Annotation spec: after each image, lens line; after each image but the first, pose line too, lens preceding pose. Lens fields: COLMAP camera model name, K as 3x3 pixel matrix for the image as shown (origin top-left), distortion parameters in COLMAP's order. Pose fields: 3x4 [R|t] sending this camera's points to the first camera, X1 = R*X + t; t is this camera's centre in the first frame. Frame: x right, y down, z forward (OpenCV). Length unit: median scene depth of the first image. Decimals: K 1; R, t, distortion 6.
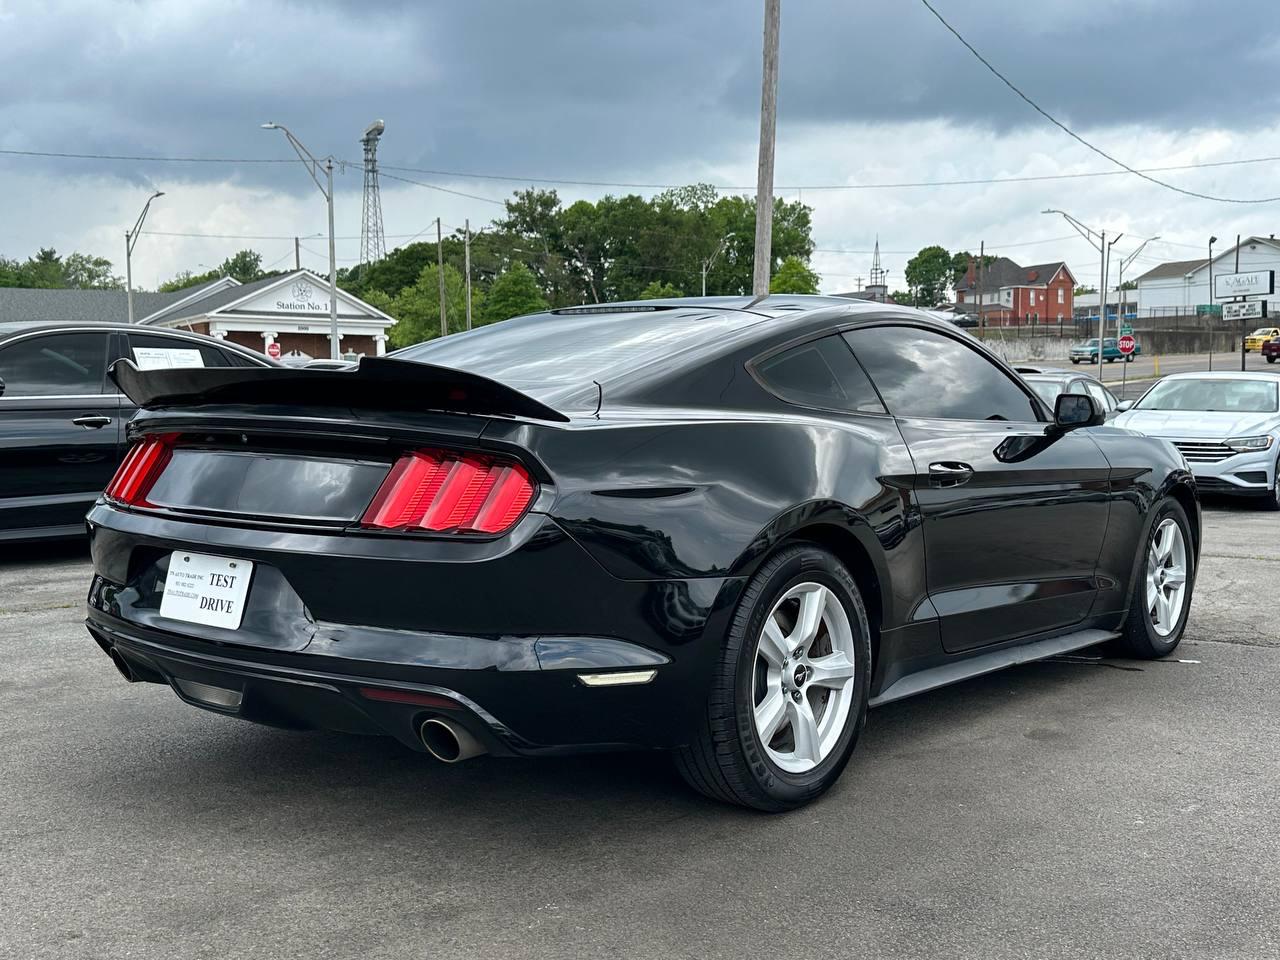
lens RADIAL K [[1435.7, 0, 640.0], [0, 1435.7, 480.0], [0, 0, 1]] dist [0.182410, -0.387825]
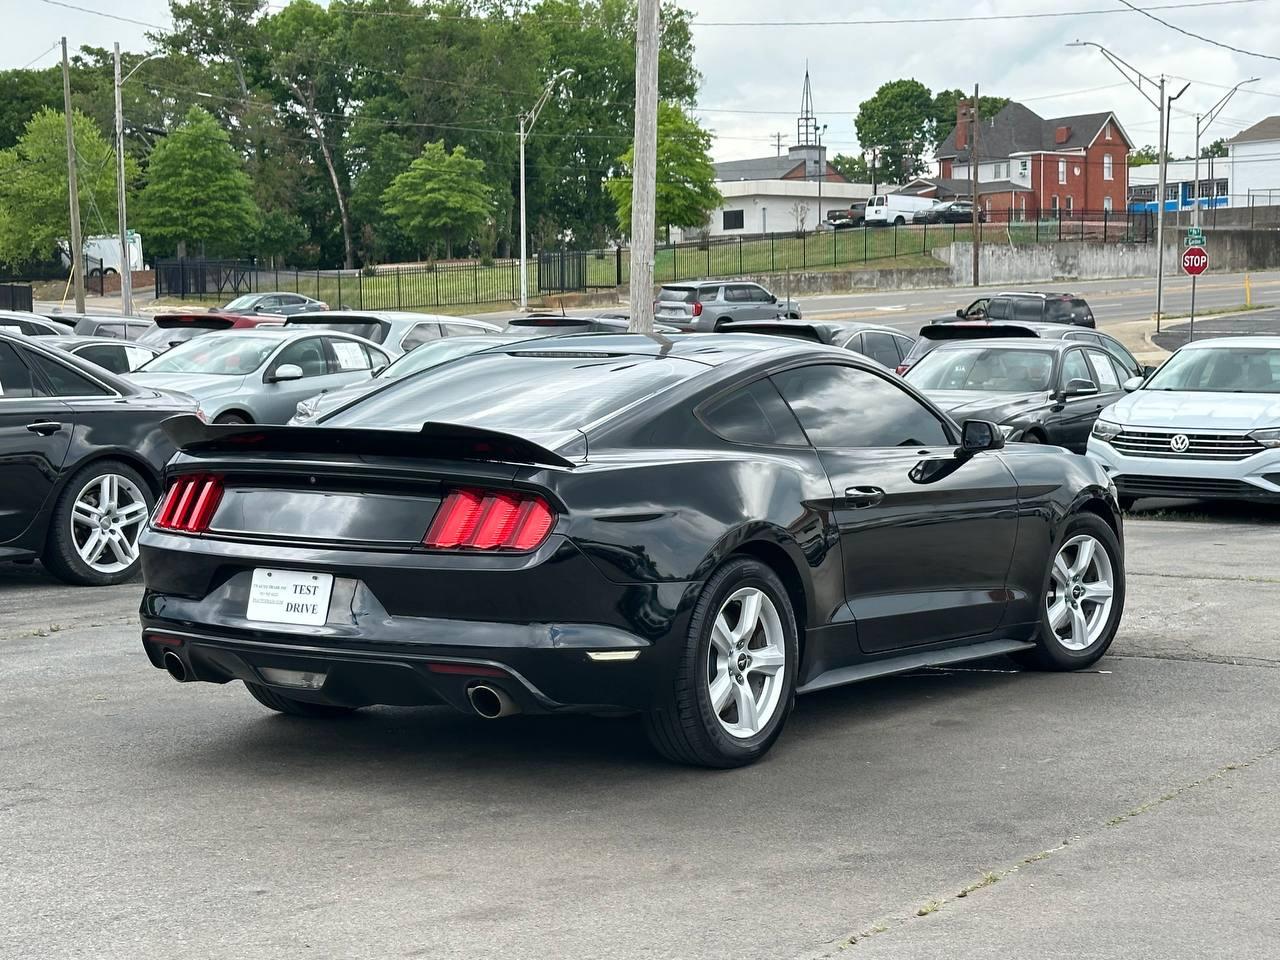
lens RADIAL K [[2585.3, 0, 640.0], [0, 2585.3, 480.0], [0, 0, 1]] dist [0.159147, 0.173157]
pose [[0.995343, -0.011240, 0.095735, -0.138457], [0.011142, 0.999937, 0.001558, -0.019680], [-0.095747, -0.000484, 0.995406, -0.891043]]
